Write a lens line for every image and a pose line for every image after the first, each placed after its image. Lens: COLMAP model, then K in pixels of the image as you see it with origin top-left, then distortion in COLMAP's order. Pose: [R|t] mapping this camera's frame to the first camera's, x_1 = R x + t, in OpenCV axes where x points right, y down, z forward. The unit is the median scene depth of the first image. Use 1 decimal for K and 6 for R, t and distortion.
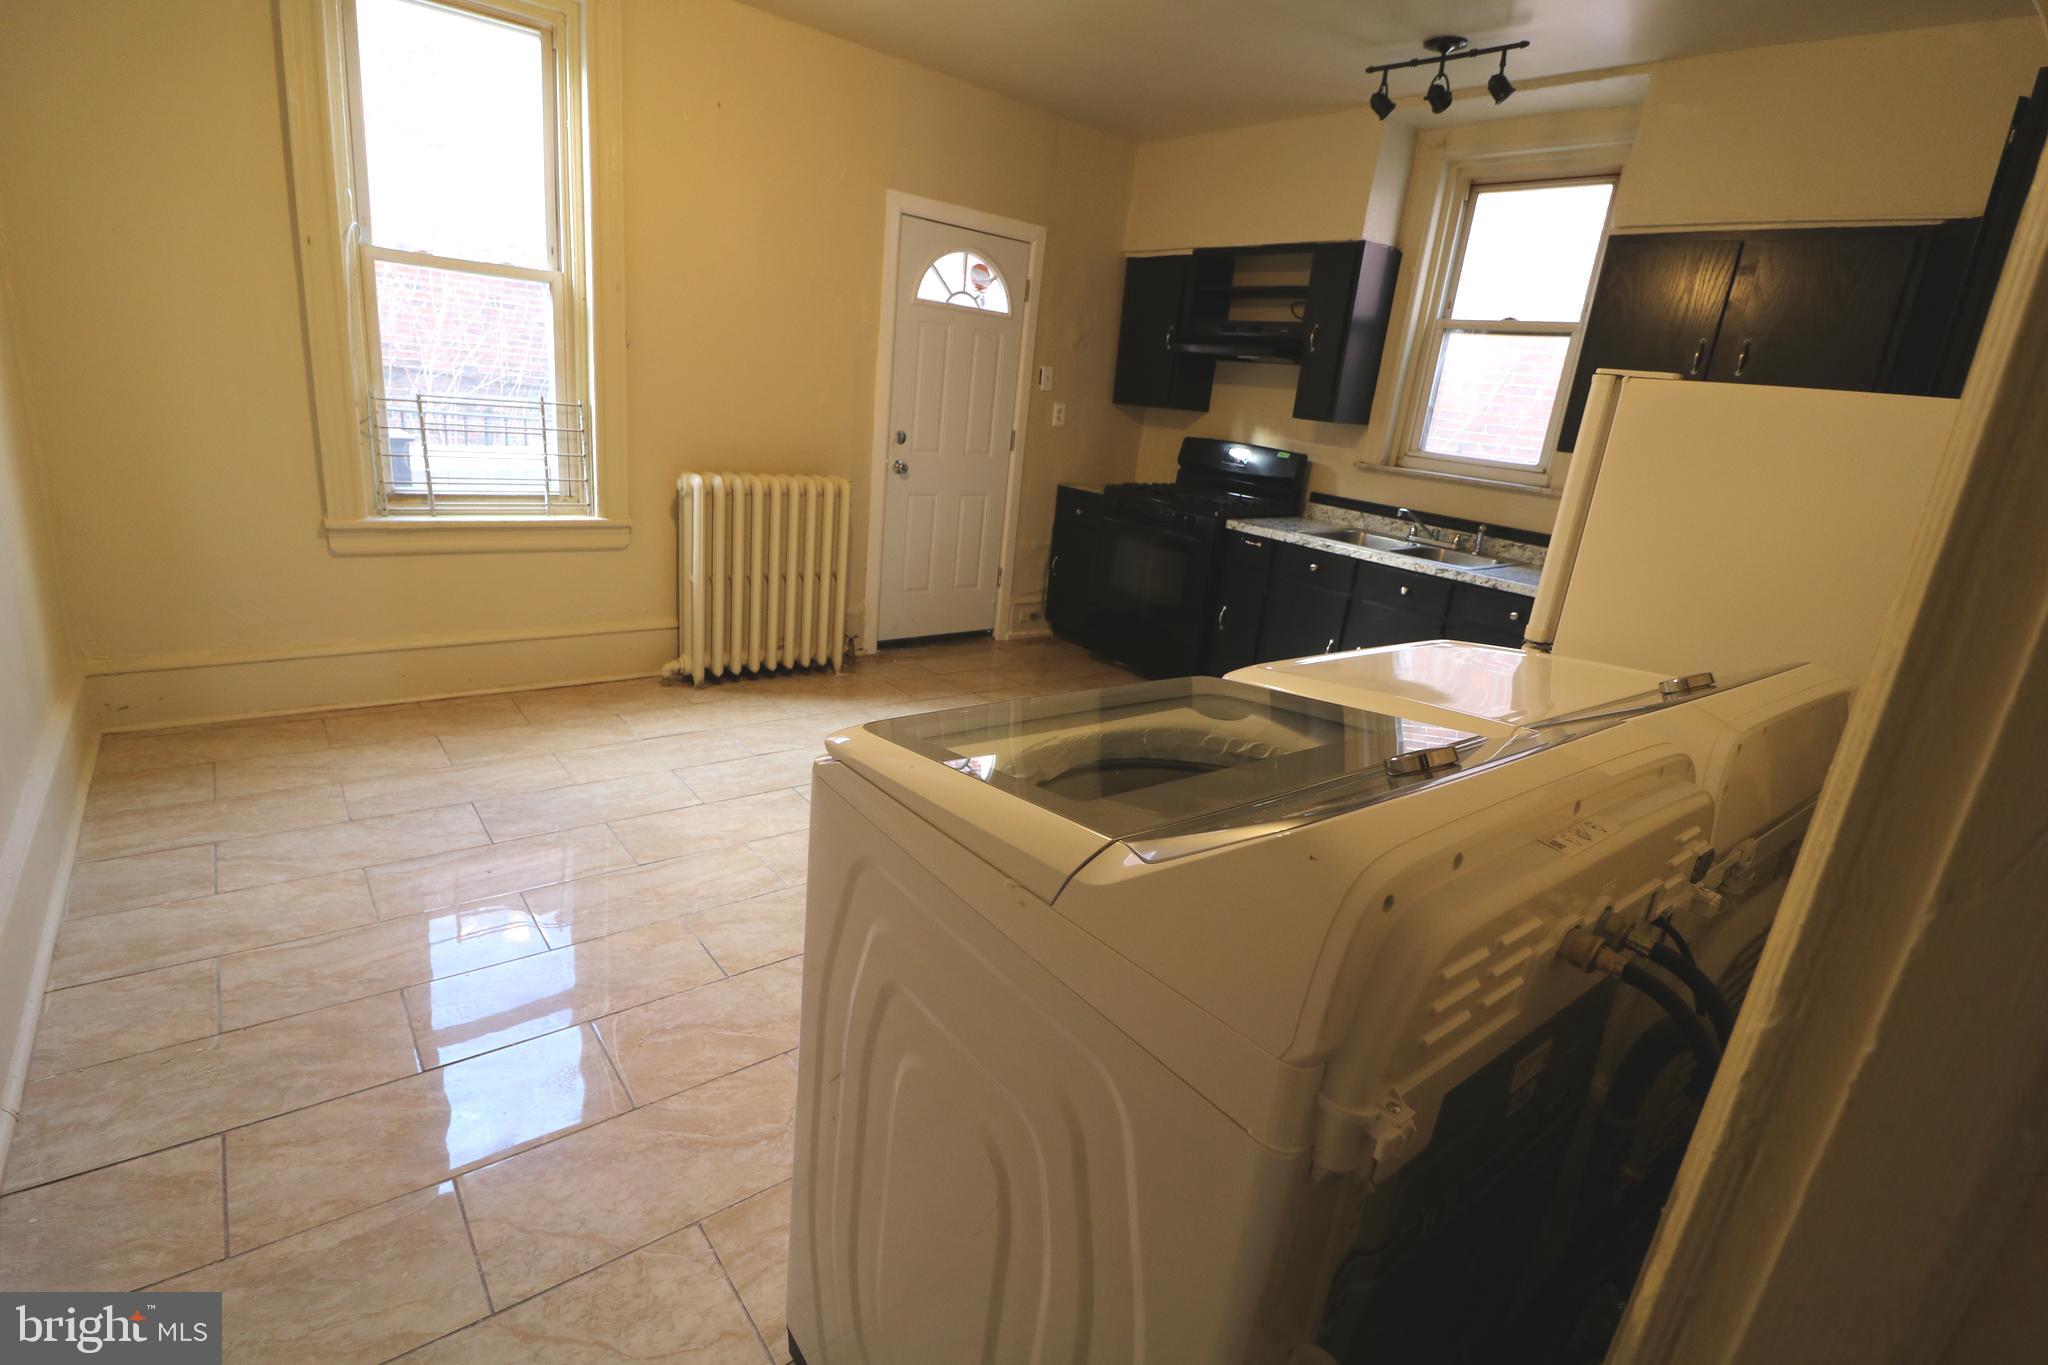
lens RADIAL K [[957.8, 0, 1024.5], [0, 957.8, 692.7], [0, 0, 1]] dist [-0.009653, -0.006755]
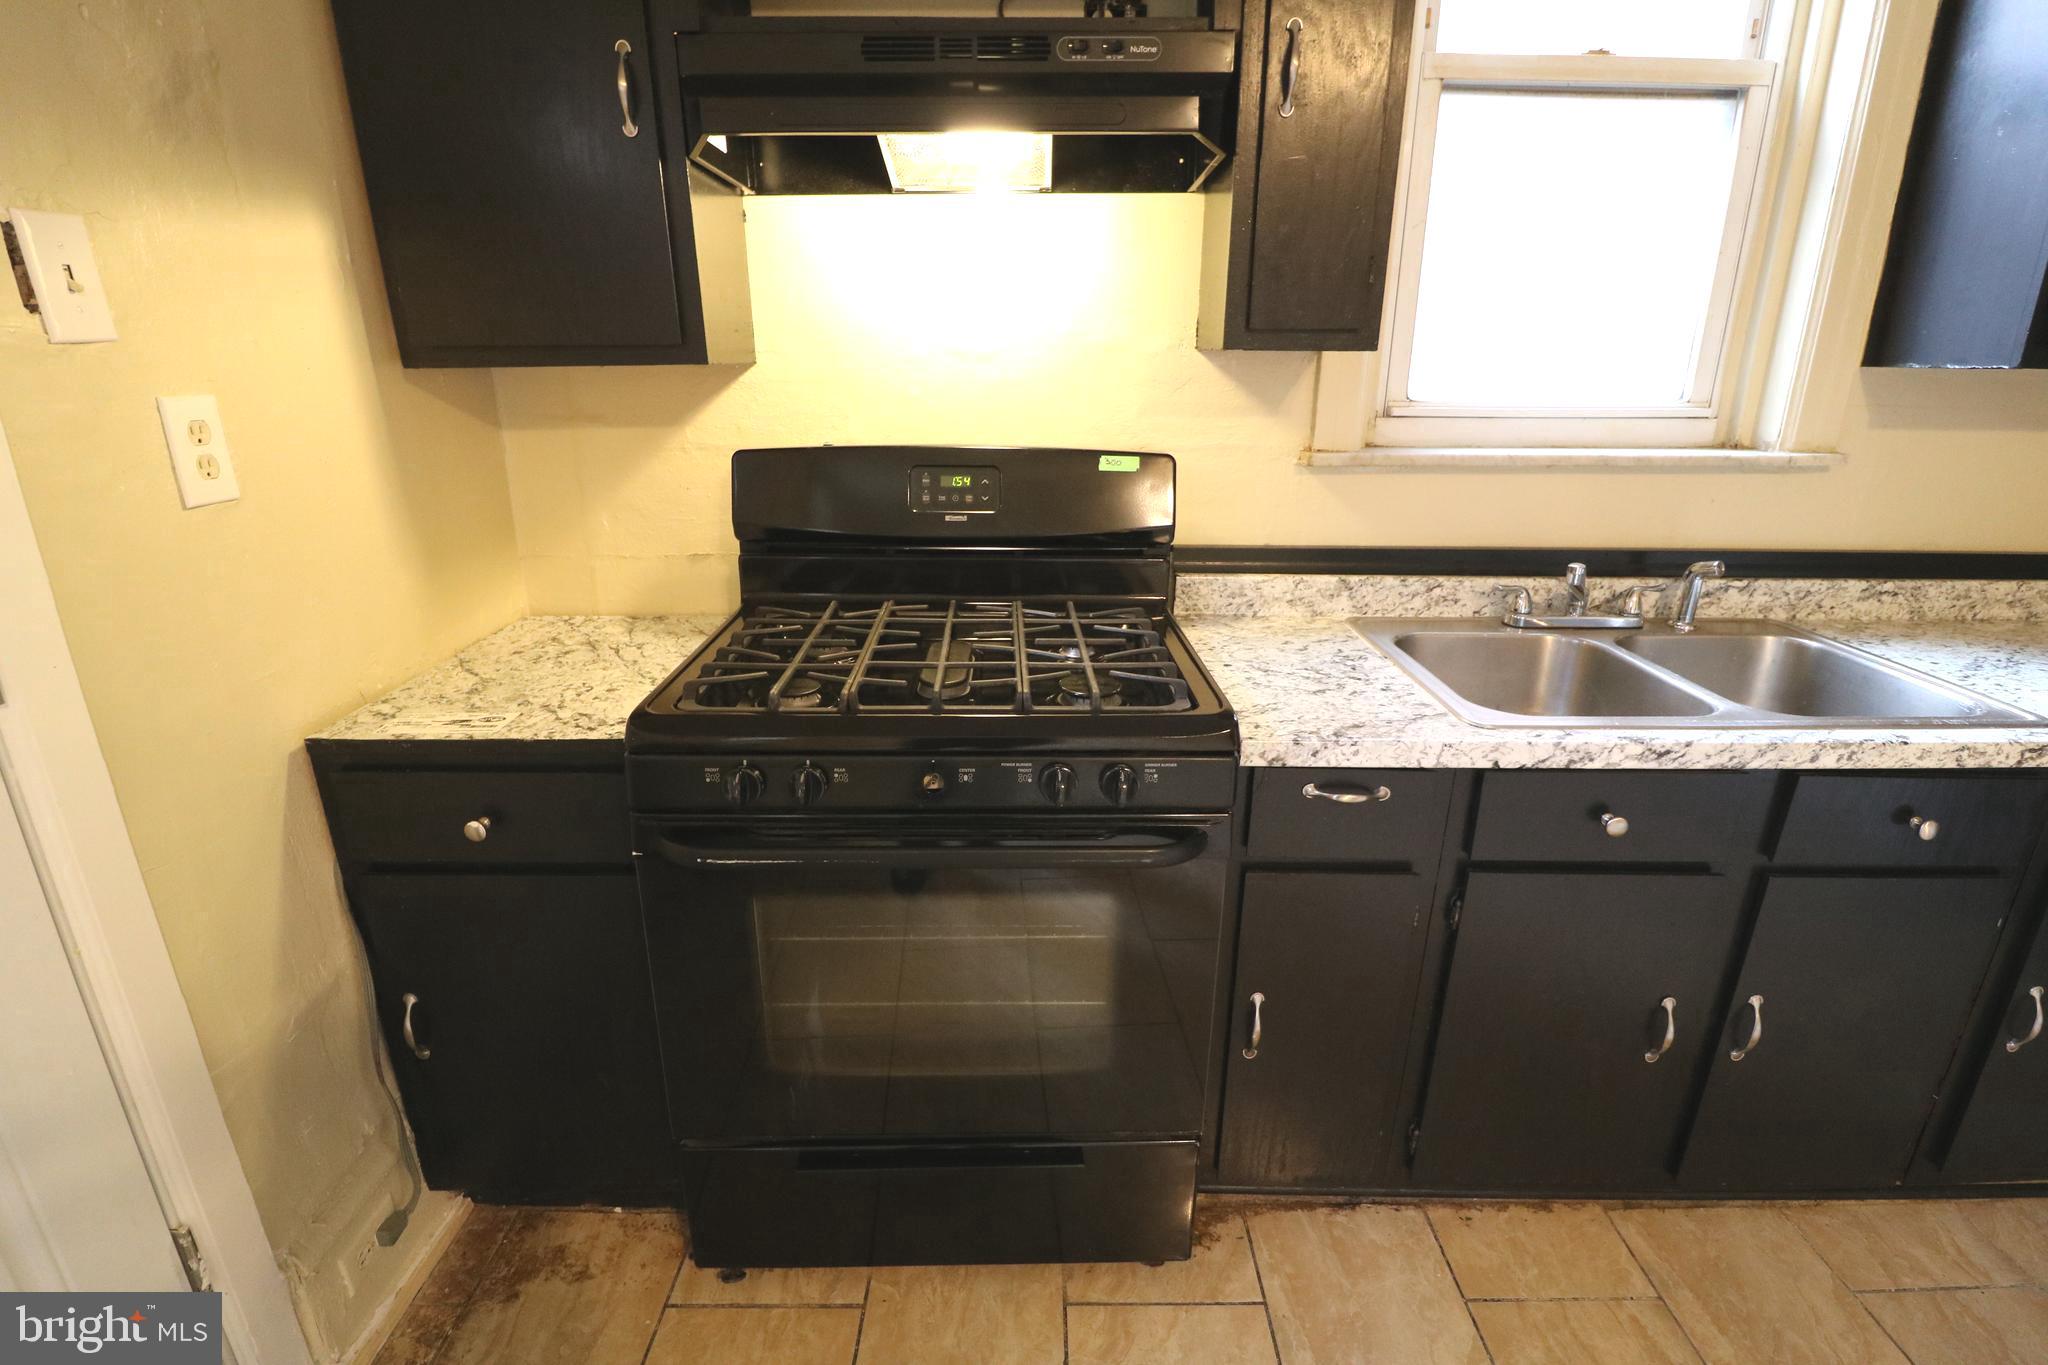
lens RADIAL K [[957.8, 0, 1027.7], [0, 957.8, 686.7], [0, 0, 1]] dist [-0.009653, -0.006755]
pose [[0.628589, -0.336973, 0.700946, -0.015199], [0.295060, 0.937209, 0.185953, -0.261176], [-0.719594, 0.089933, 0.688547, 0.843069]]
